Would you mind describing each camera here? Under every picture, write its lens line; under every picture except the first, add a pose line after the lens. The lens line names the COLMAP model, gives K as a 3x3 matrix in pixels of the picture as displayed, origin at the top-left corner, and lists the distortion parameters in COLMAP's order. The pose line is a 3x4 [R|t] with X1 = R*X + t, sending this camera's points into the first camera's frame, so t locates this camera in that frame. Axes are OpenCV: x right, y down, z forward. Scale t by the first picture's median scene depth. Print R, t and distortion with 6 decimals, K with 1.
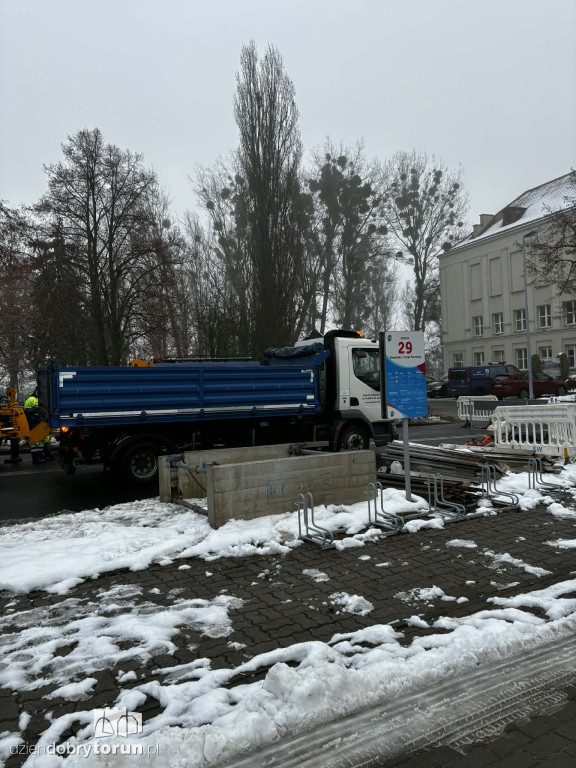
lens RADIAL K [[570.7, 0, 292.5], [0, 570.7, 383.3], [0, 0, 1]] dist [0.051042, -0.041527]
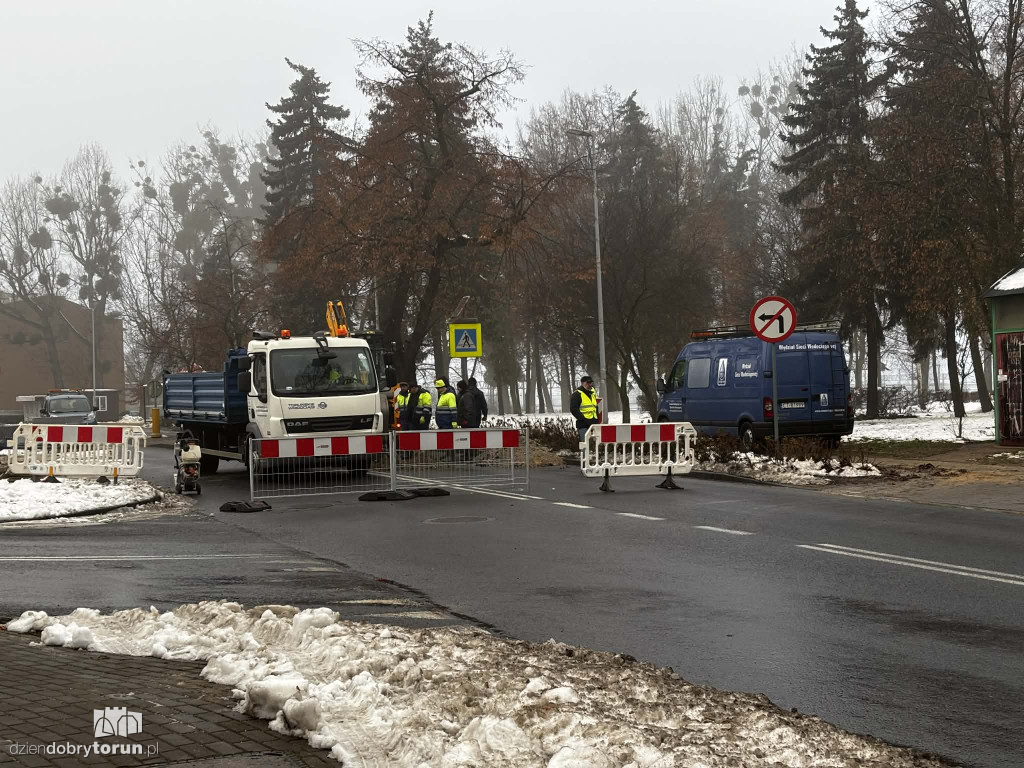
lens RADIAL K [[1508.4, 0, 536.7], [0, 1508.4, 406.1], [0, 0, 1]] dist [0.123230, 0.000000]
pose [[0.008725, 0.047546, -0.998831, 2.882689], [0.017507, 0.998709, 0.047693, -0.098046], [0.999809, -0.017903, 0.007881, 1.667947]]
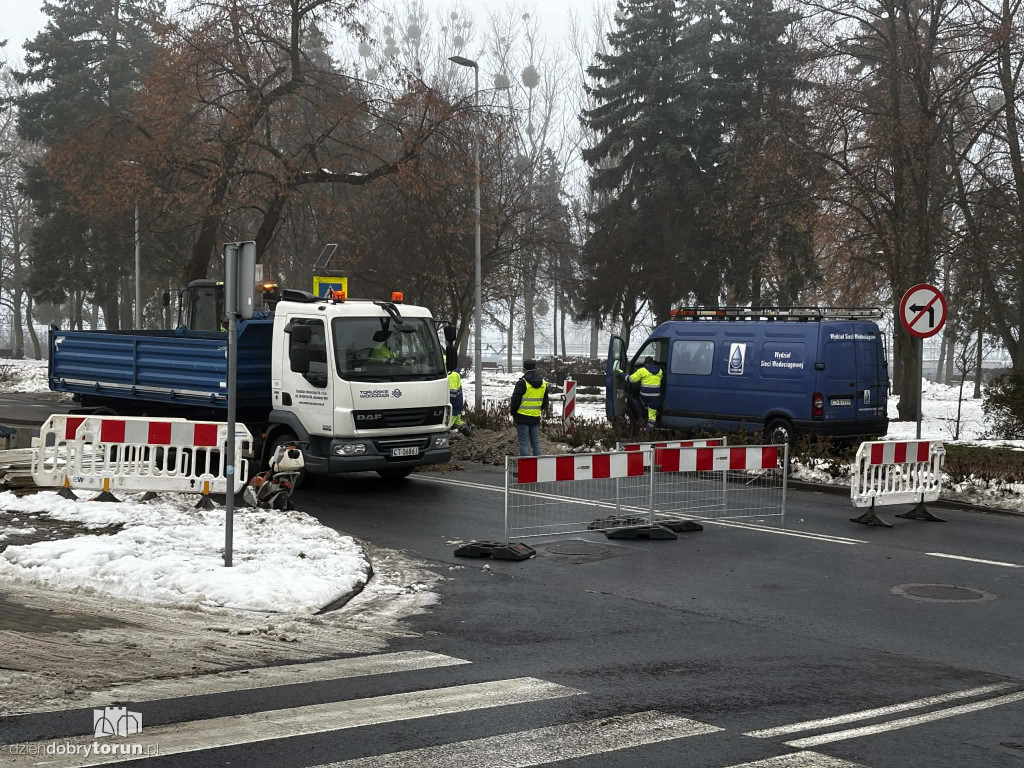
lens RADIAL K [[1508.4, 0, 523.6], [0, 1508.4, 387.2], [0, 0, 1]] dist [0.123230, 0.000000]
pose [[0.348940, 0.079452, -0.933771, 2.172645], [-0.041379, 0.996734, 0.069346, -0.135254], [0.936231, 0.014441, 0.351088, 0.750826]]
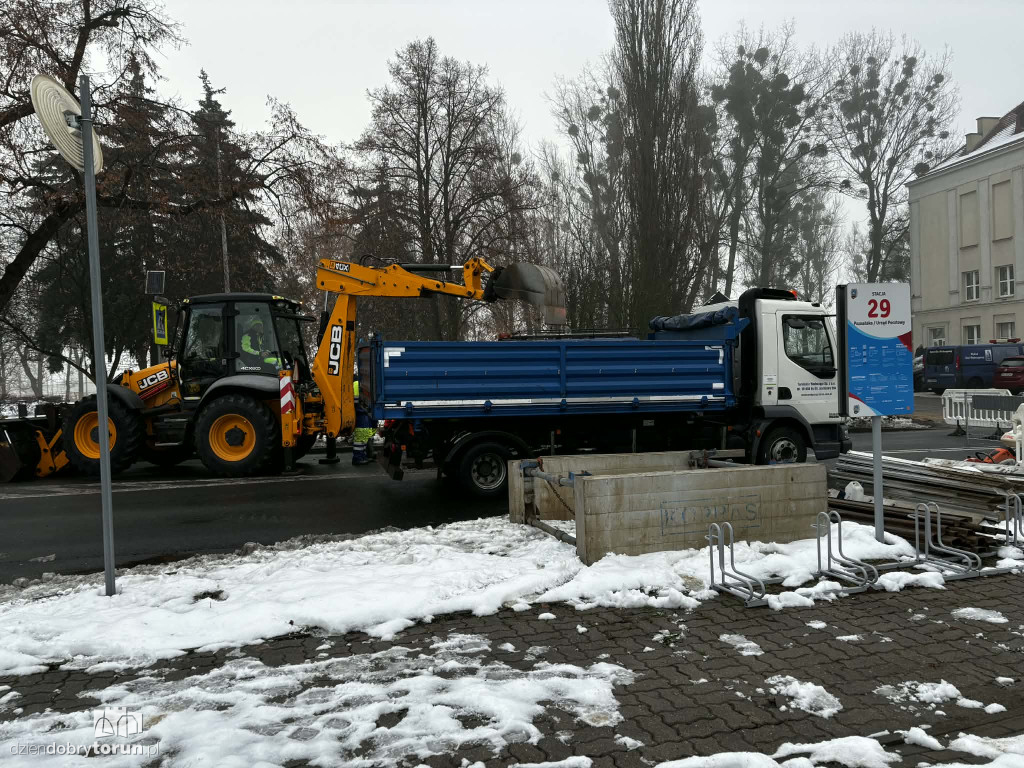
lens RADIAL K [[760.9, 0, 508.0], [0, 760.9, 385.3], [0, 0, 1]] dist [0.051042, -0.041527]
pose [[0.975215, 0.012793, -0.220889, -0.013907], [-0.008298, 0.999739, 0.021263, 0.006781], [0.221104, -0.018903, 0.975067, 0.033358]]
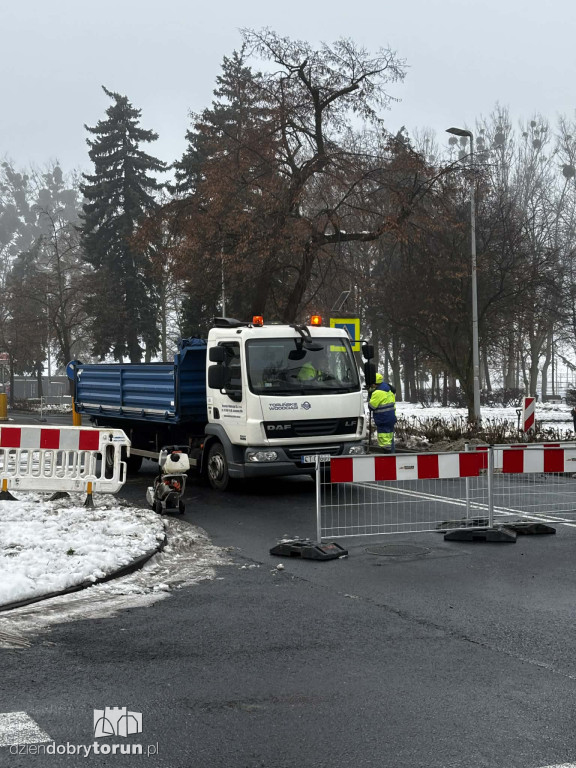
lens RADIAL K [[1131.3, 0, 298.1], [0, 1131.3, 396.3], [0, 0, 1]] dist [0.123230, 0.000000]
pose [[0.073577, 0.051337, -0.995967, 1.887798], [-0.003215, 0.998681, 0.051239, -0.079032], [0.997284, -0.000568, 0.073645, 1.171886]]
